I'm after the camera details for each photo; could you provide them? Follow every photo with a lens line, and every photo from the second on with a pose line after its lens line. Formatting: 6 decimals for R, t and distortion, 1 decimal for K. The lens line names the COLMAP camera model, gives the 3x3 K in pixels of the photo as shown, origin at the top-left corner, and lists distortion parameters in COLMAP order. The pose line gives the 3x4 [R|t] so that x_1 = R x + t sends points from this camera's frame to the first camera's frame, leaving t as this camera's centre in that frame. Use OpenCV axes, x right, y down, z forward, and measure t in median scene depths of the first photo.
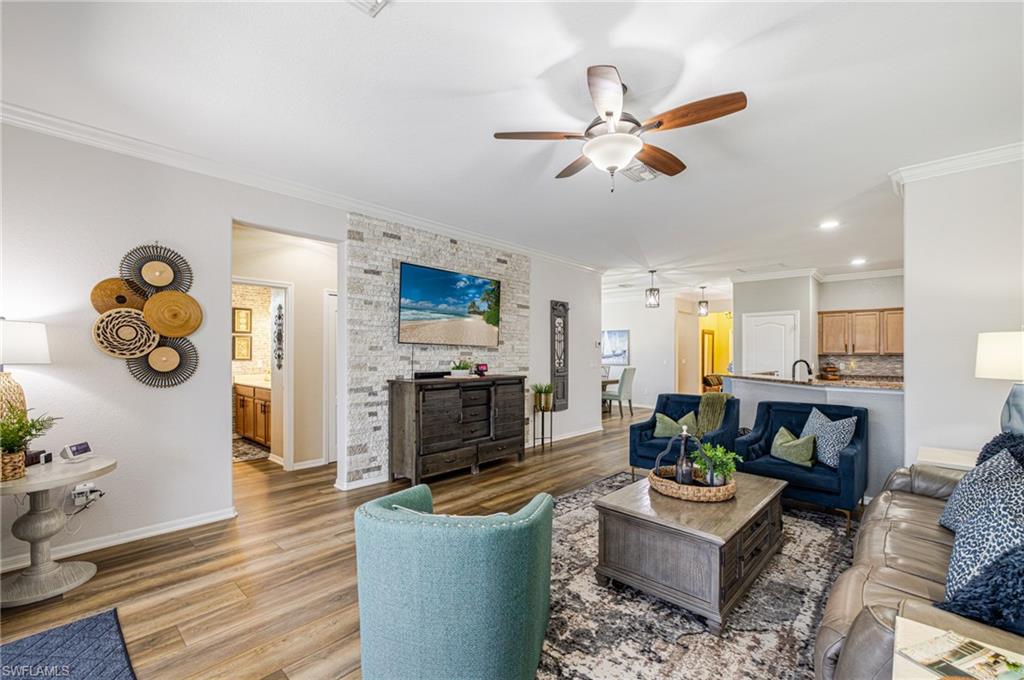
lens RADIAL K [[434.2, 0, 510.7], [0, 434.2, 353.3], [0, 0, 1]] dist [0.000338, 0.000092]
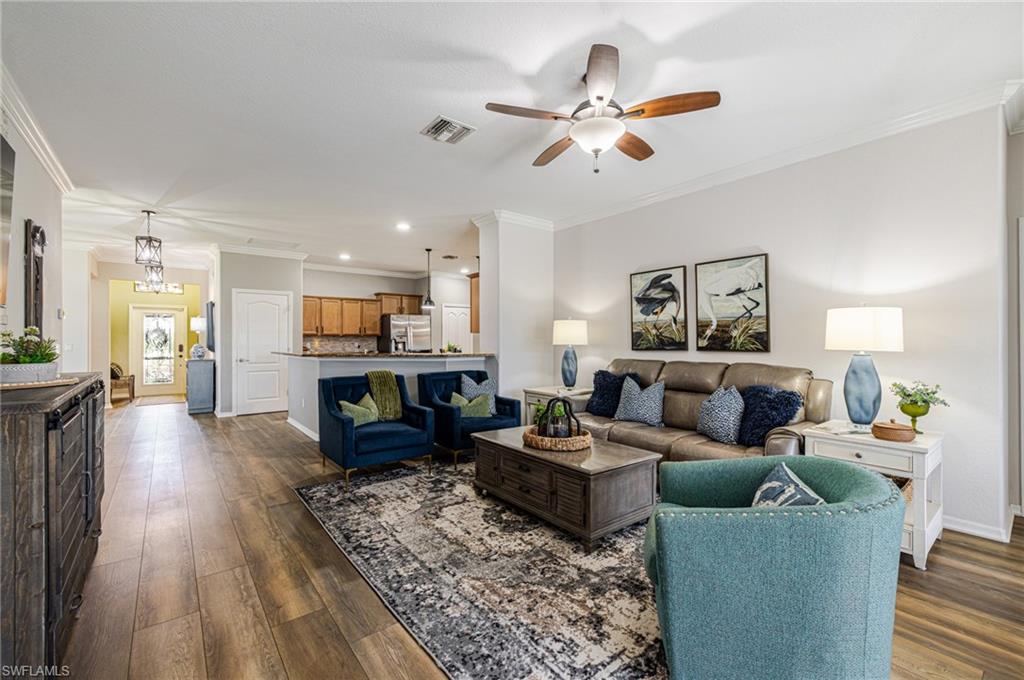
lens RADIAL K [[430.6, 0, 514.7], [0, 430.6, 338.8], [0, 0, 1]] dist [0.001539, 0.000027]
pose [[0.142570, -0.001746, 0.989783, -0.407676], [0.000037, 0.999998, 0.001759, 0.014961], [-0.989785, -0.000214, 0.142570, 0.513500]]
